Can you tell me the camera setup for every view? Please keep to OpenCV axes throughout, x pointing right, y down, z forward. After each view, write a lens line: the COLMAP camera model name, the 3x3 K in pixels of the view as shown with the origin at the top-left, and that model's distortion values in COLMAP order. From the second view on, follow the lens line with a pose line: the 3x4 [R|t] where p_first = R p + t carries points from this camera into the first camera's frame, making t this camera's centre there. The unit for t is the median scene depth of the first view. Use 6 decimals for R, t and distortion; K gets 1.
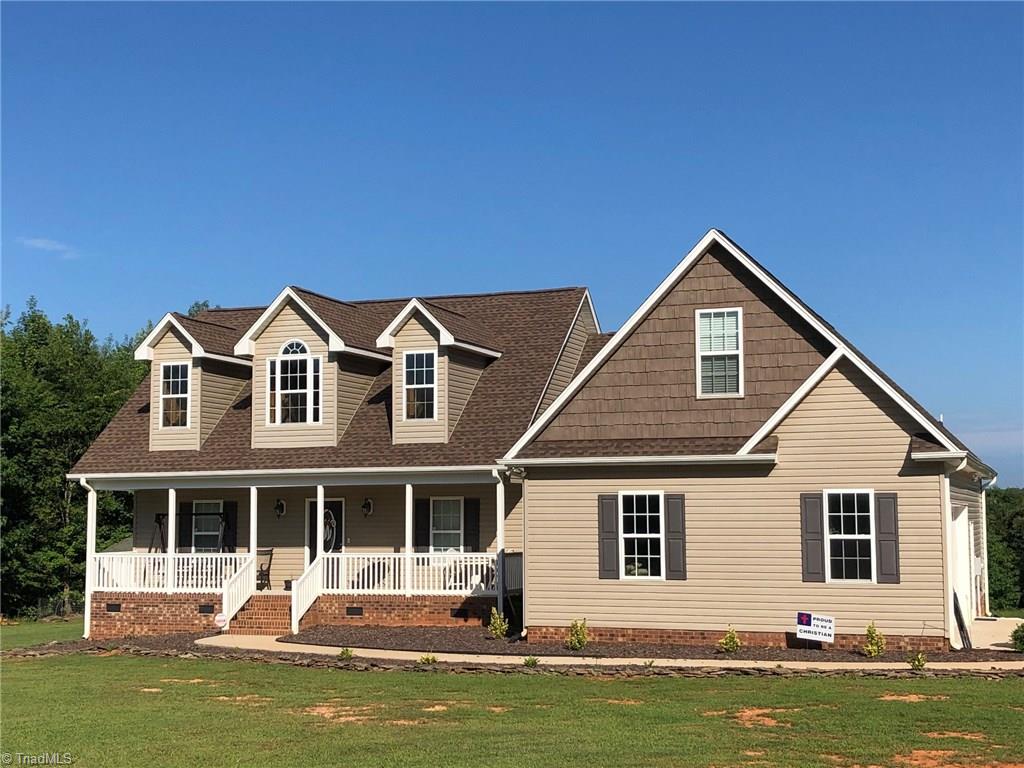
lens RADIAL K [[1470.7, 0, 511.0], [0, 1470.7, 385.5], [0, 0, 1]] dist [0.100262, 0.000000]
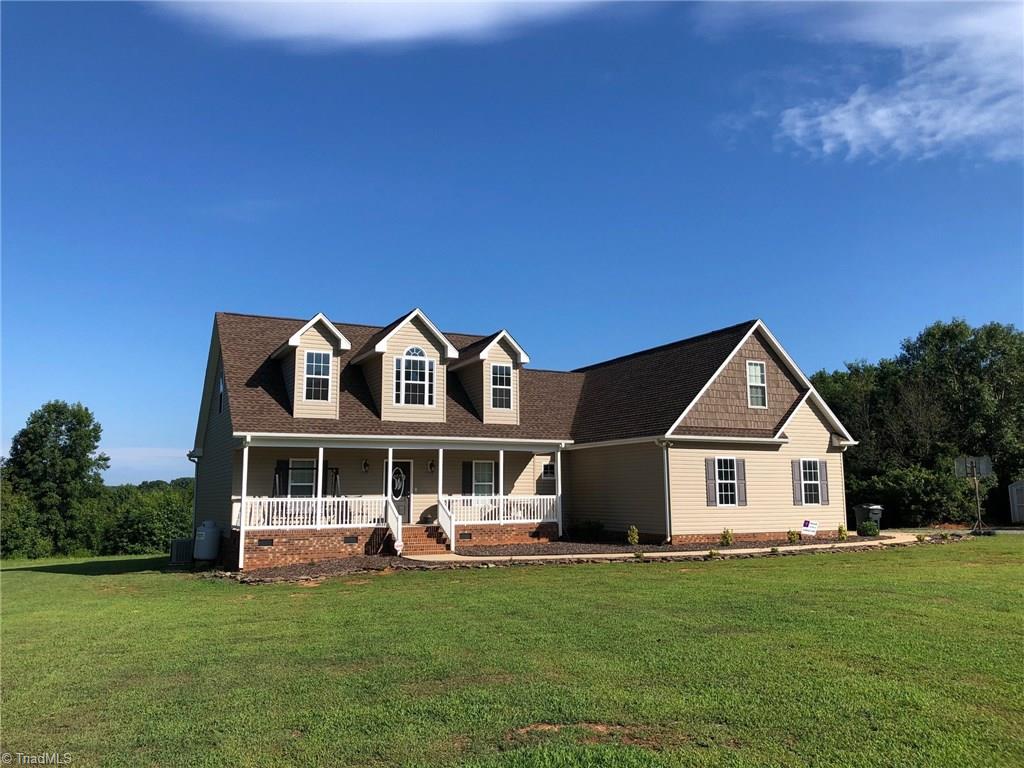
lens RADIAL K [[824.9, 0, 512.1], [0, 824.9, 379.2], [0, 0, 1]] dist [0.038027, -0.011439]
pose [[0.688160, 0.101528, 0.718420, -0.671774], [-0.061804, 0.994765, -0.081381, 0.061586], [-0.722922, 0.011602, 0.690833, 0.397395]]
